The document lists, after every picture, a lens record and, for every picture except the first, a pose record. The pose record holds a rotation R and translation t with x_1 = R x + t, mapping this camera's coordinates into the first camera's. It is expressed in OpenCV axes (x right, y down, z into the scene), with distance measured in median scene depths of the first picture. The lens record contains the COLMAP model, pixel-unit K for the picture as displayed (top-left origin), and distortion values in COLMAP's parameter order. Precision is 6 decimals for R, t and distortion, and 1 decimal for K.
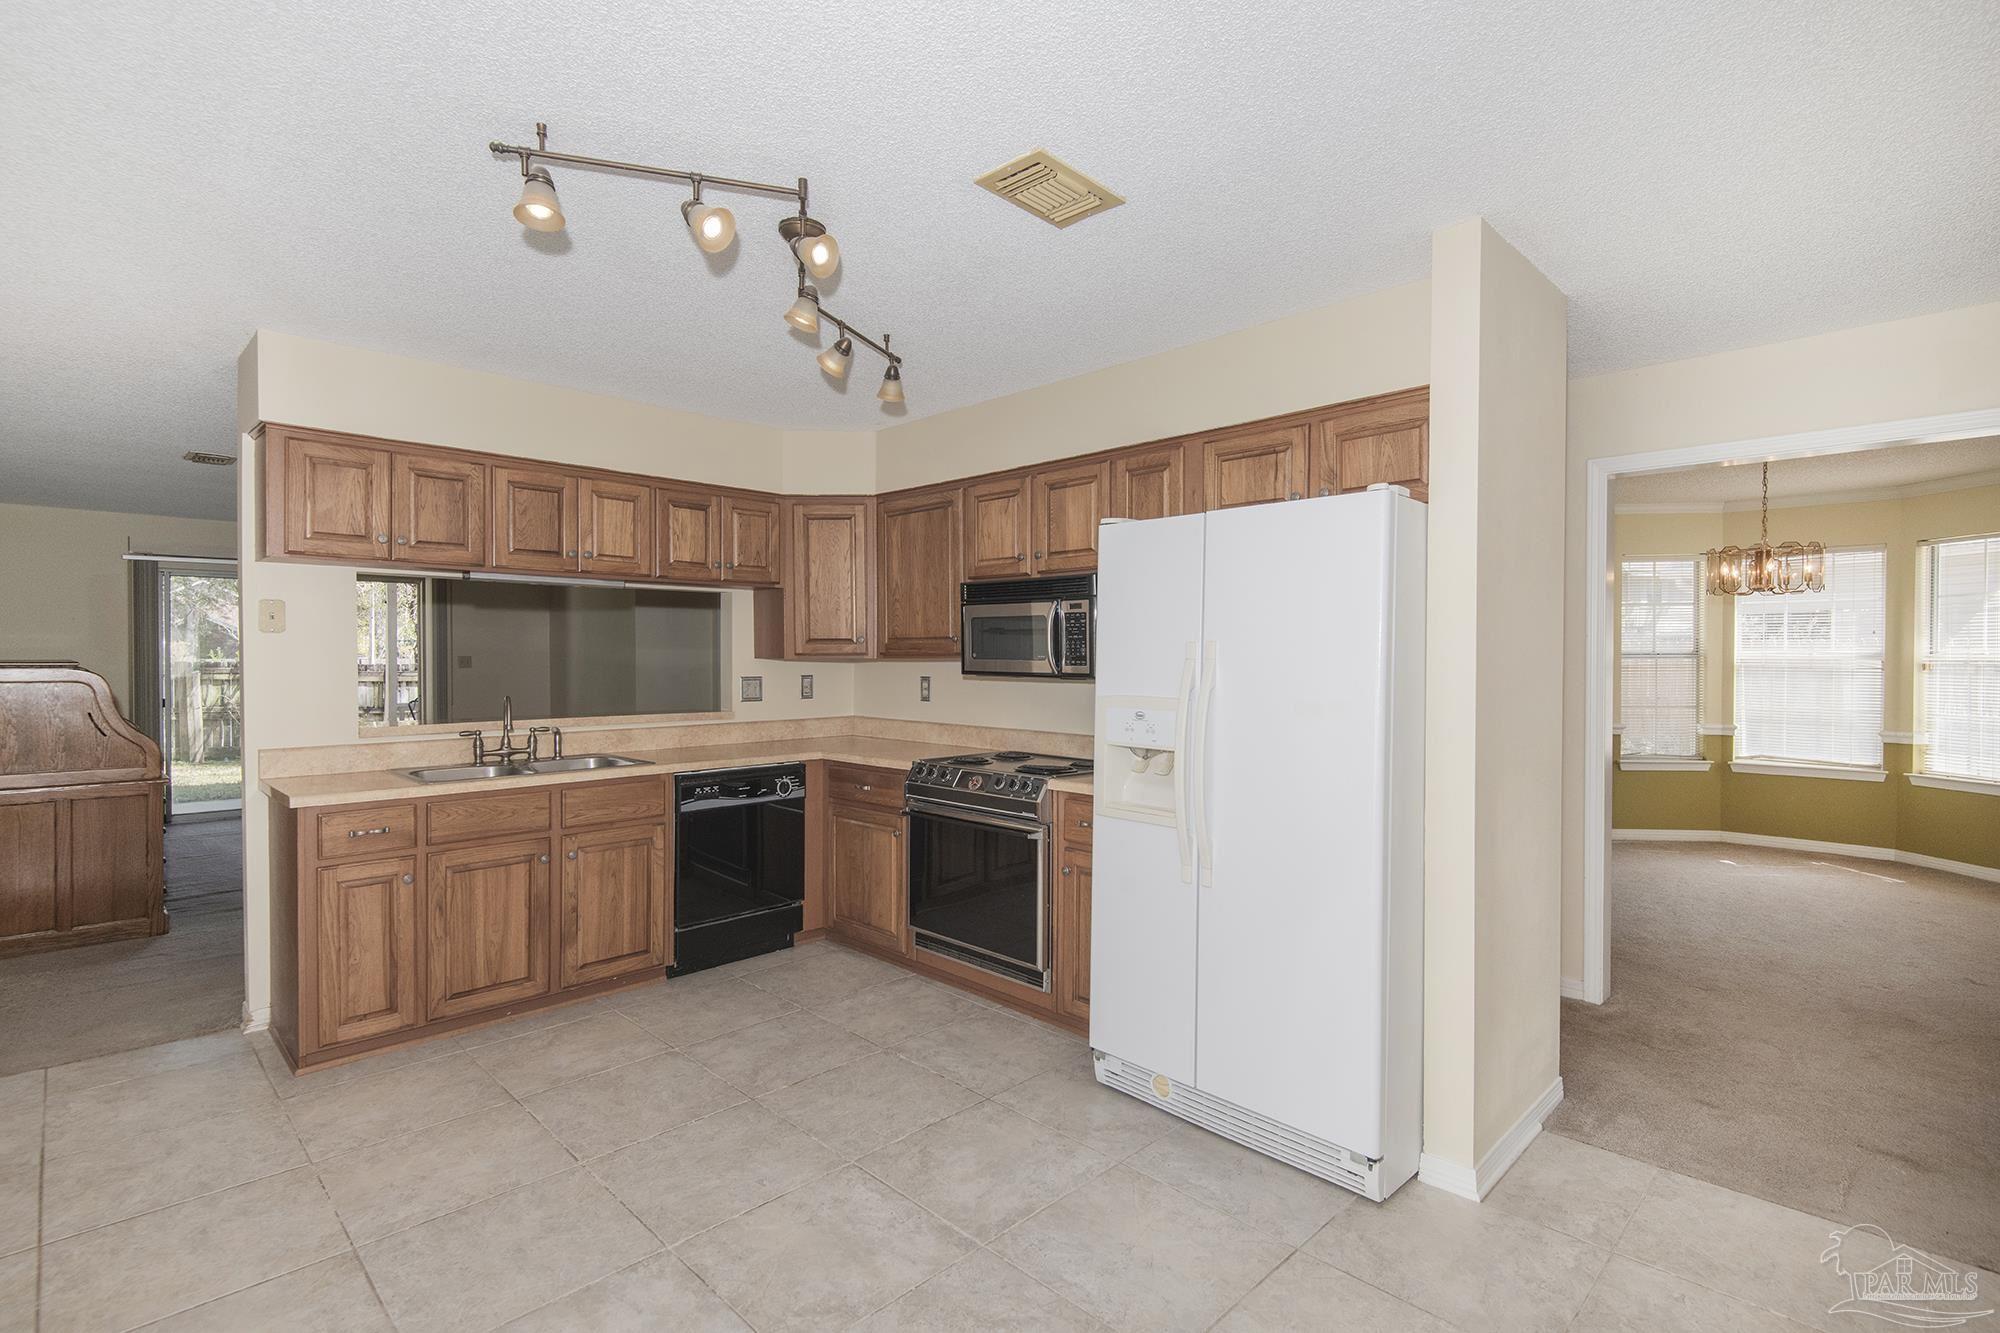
lens RADIAL K [[938.3, 0, 1025.0], [0, 938.3, 661.1], [0, 0, 1]] dist [0.007515, -0.007184]
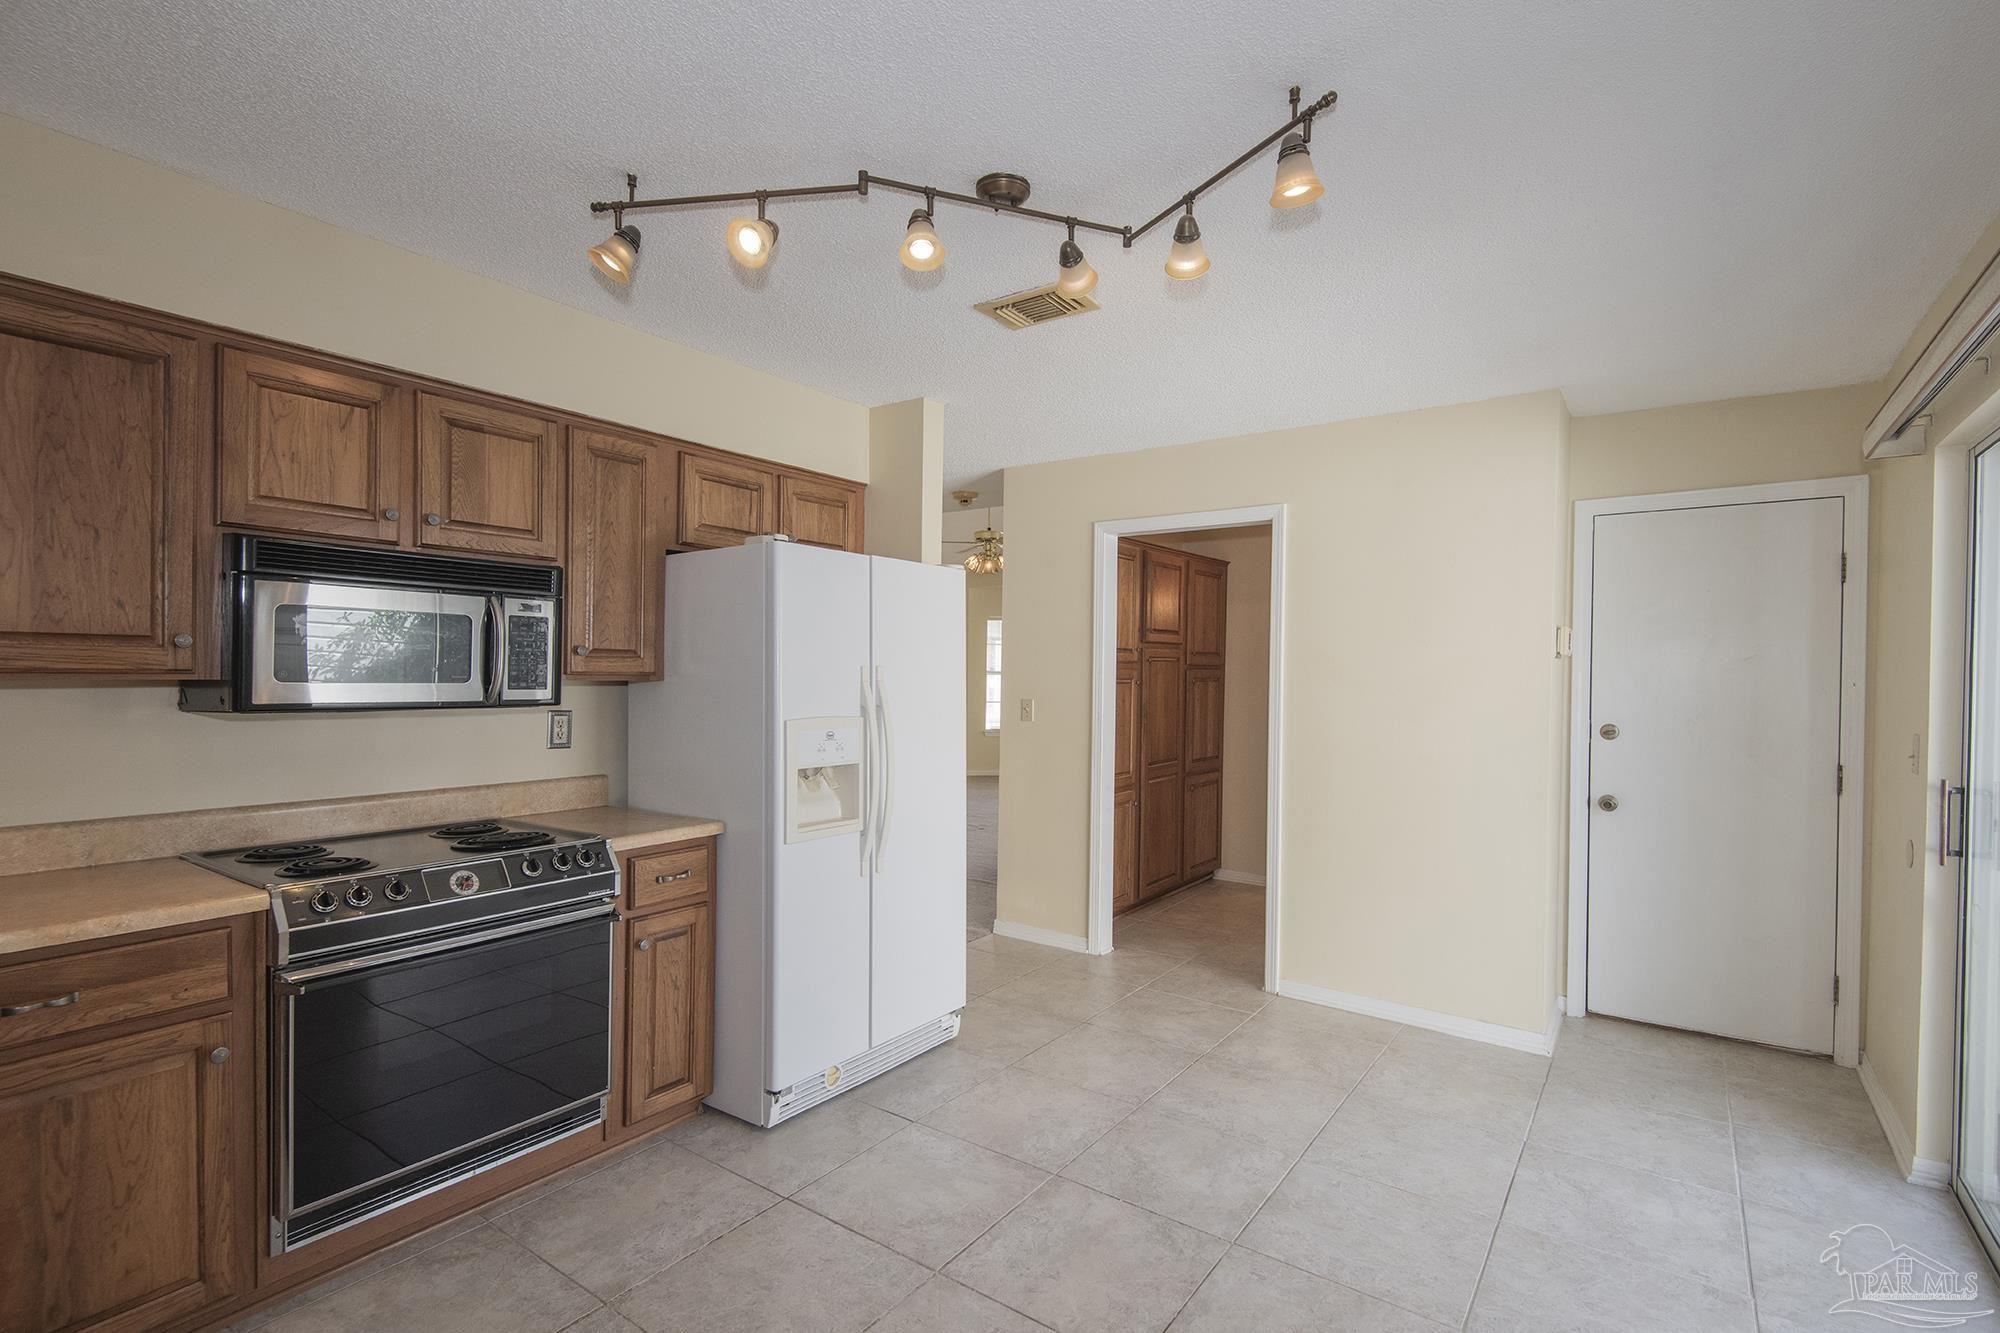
lens RADIAL K [[938.3, 0, 979.5], [0, 938.3, 678.8], [0, 0, 1]] dist [0.007515, -0.007184]
pose [[-0.141722, -0.012979, 0.989821, -0.712516], [-0.004704, 0.999912, 0.012437, -0.014295], [-0.989895, -0.002894, -0.141770, 0.746689]]
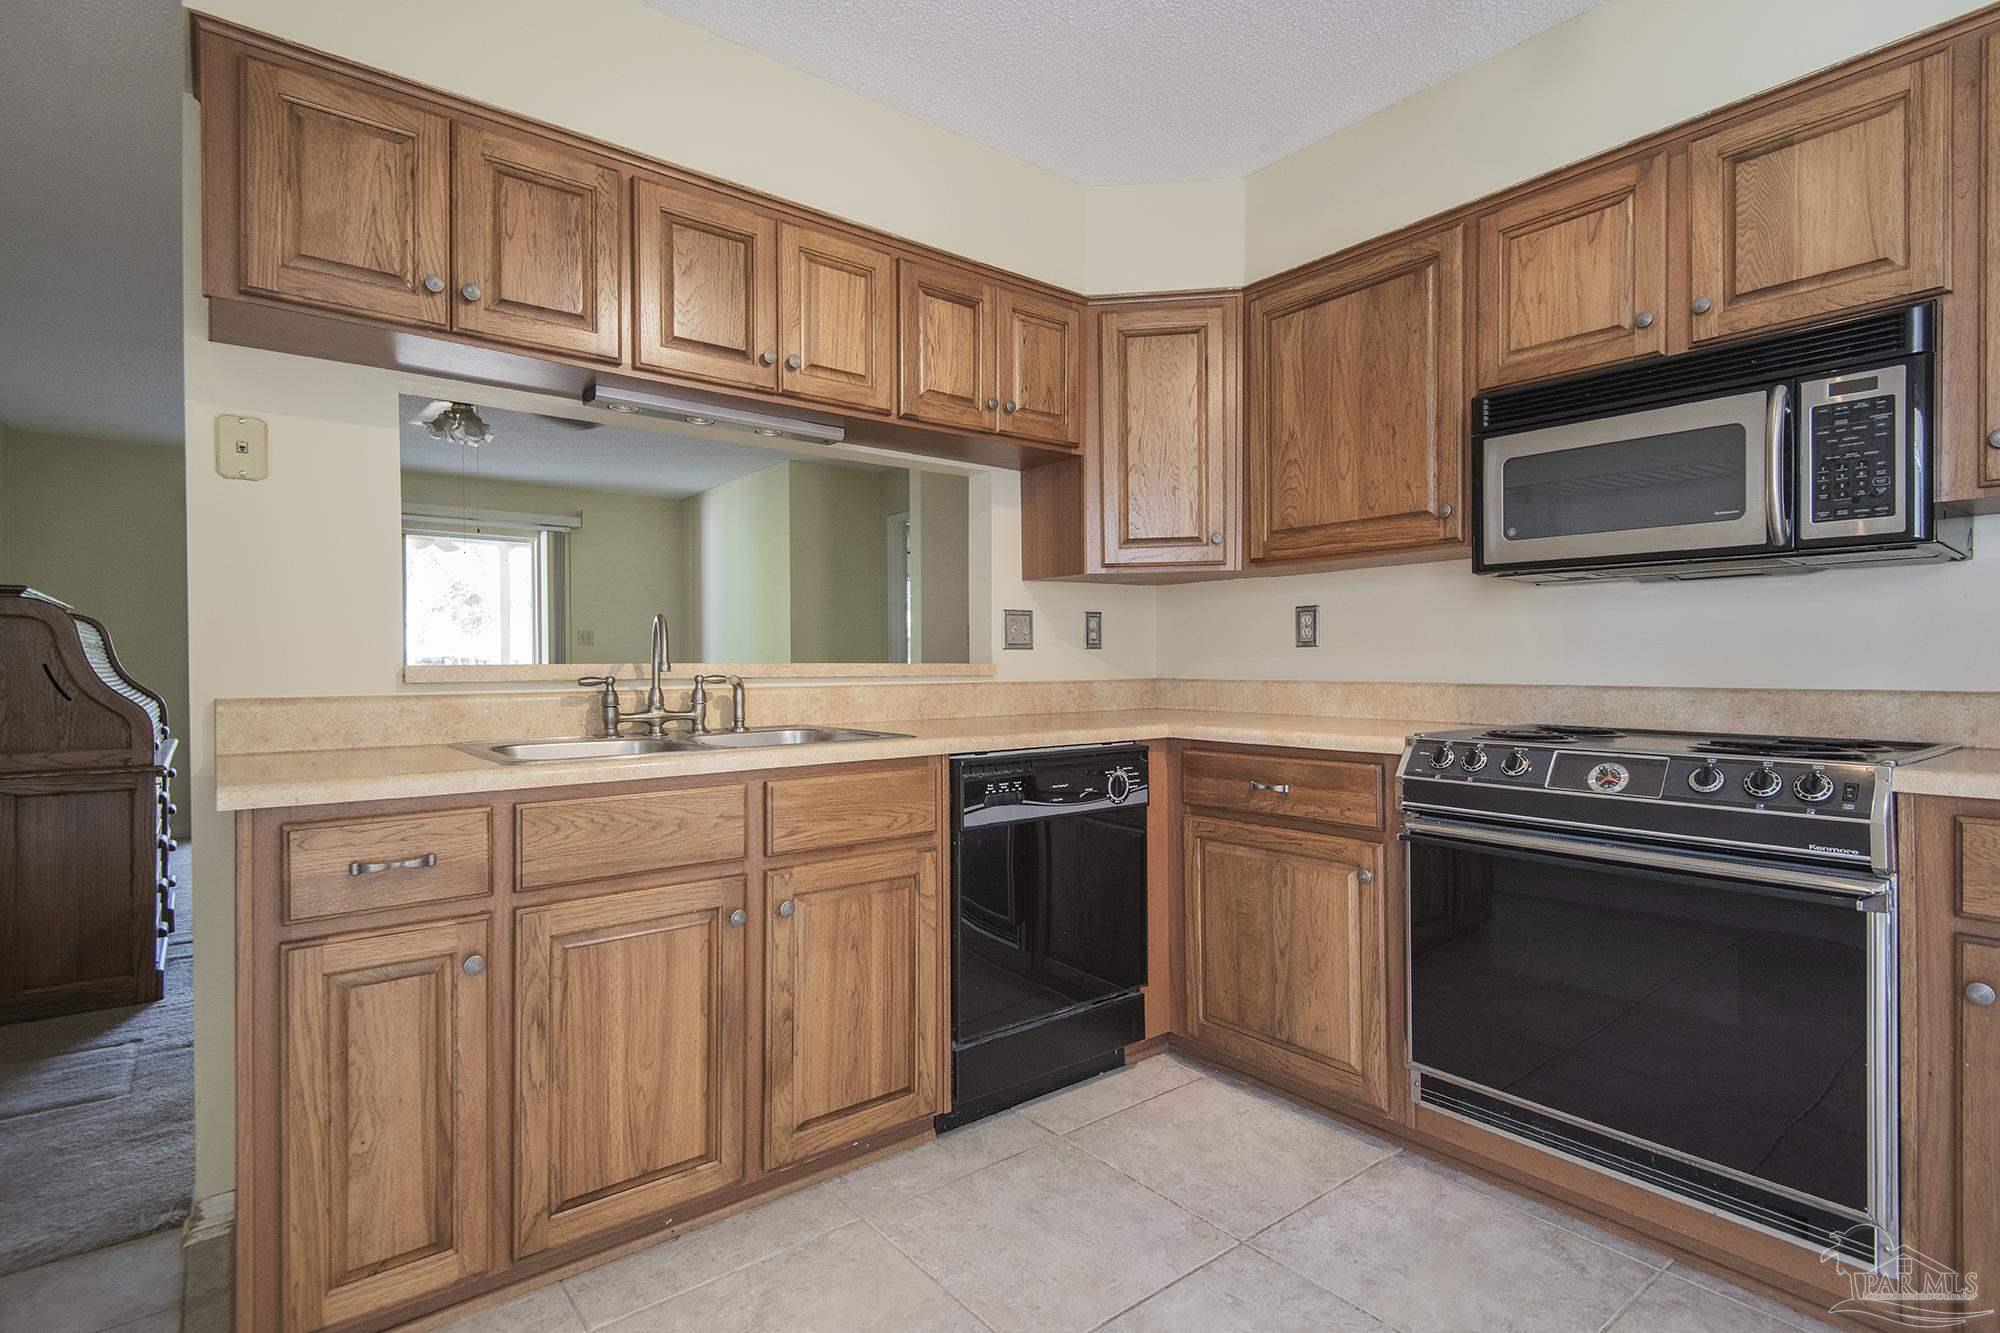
lens RADIAL K [[976.1, 0, 1009.3], [0, 976.1, 662.2], [0, 0, 1]] dist [0.020955, -0.003859]
pose [[0.992193, -0.005020, -0.124614, -0.286187], [0.004133, 0.999964, -0.007378, 0.074230], [0.124647, 0.006805, 0.992178, 0.473059]]
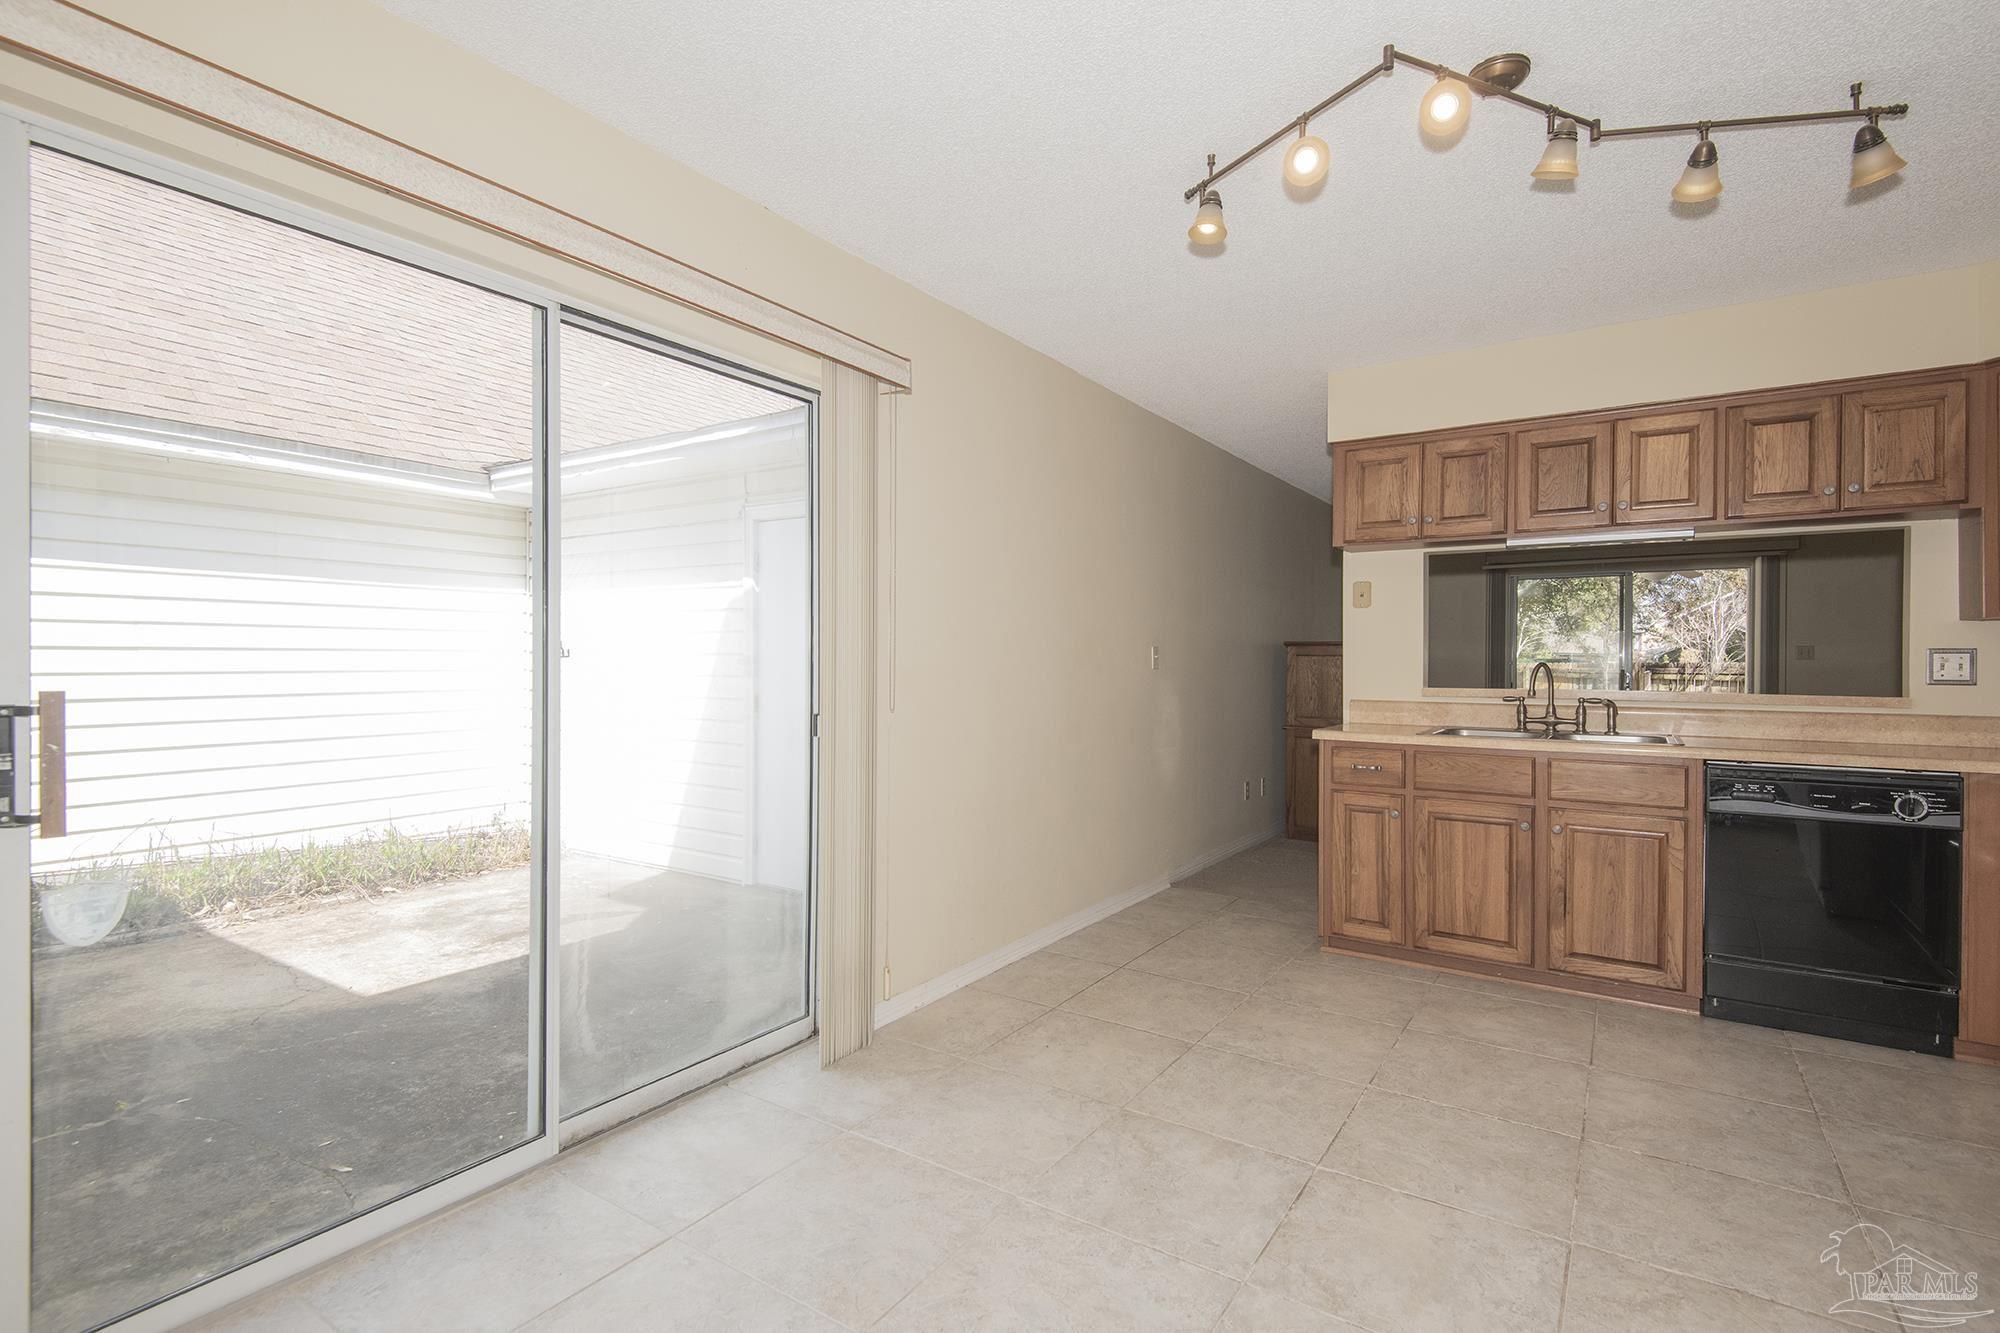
lens RADIAL K [[938.3, 0, 979.2], [0, 938.3, 667.5], [0, 0, 1]] dist [0.007515, -0.007184]
pose [[0.164064, 0.007878, -0.986418, 0.336012], [-0.011871, 0.999911, 0.006011, 0.045318], [0.986378, 0.010723, 0.164143, 0.271272]]
